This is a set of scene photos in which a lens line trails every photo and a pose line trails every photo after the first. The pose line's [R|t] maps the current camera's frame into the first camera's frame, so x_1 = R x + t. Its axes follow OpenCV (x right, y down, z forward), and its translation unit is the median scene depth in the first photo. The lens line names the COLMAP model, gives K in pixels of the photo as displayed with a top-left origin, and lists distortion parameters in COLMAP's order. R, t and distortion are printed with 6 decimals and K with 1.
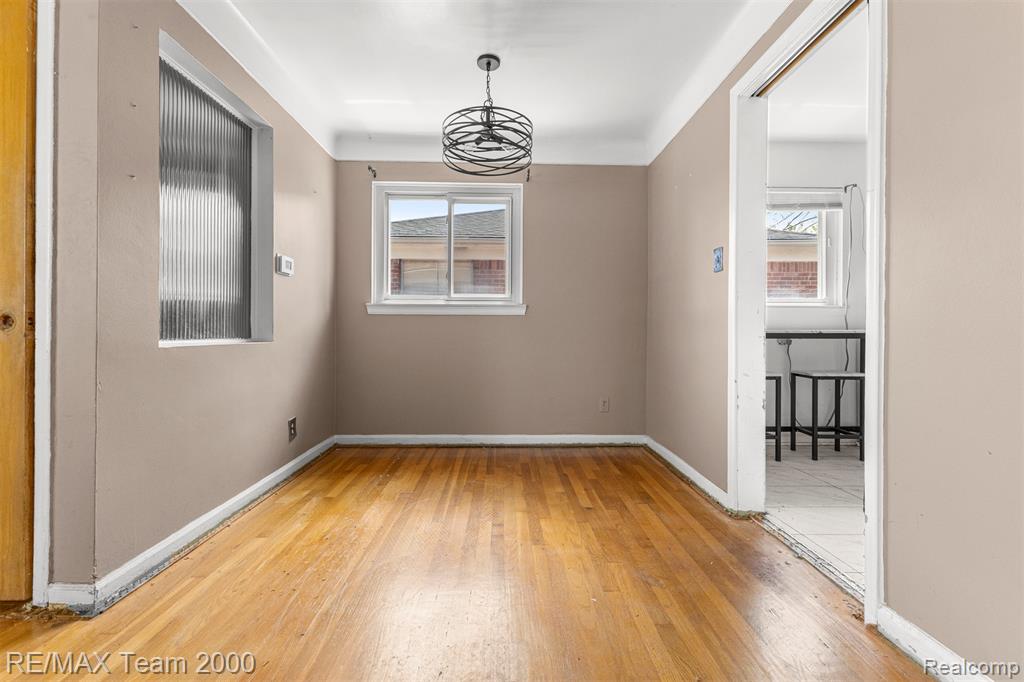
lens RADIAL K [[440.0, 0, 511.9], [0, 440.0, 332.8], [0, 0, 1]] dist [0.003967, 0.000149]
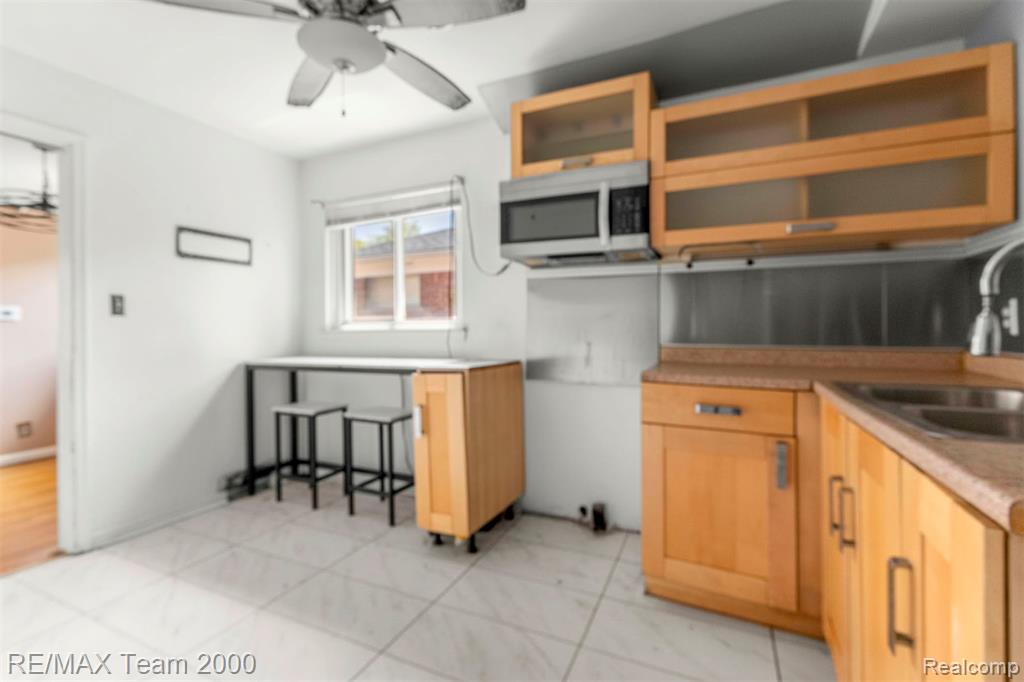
lens RADIAL K [[447.6, 0, 511.5], [0, 447.6, 327.0], [0, 0, 1]] dist [-0.002366, -0.000158]
pose [[0.894598, -0.017189, -0.446541, 1.528492], [0.015830, 0.999852, -0.006775, -0.073065], [0.446592, -0.001007, 0.894737, 0.417133]]
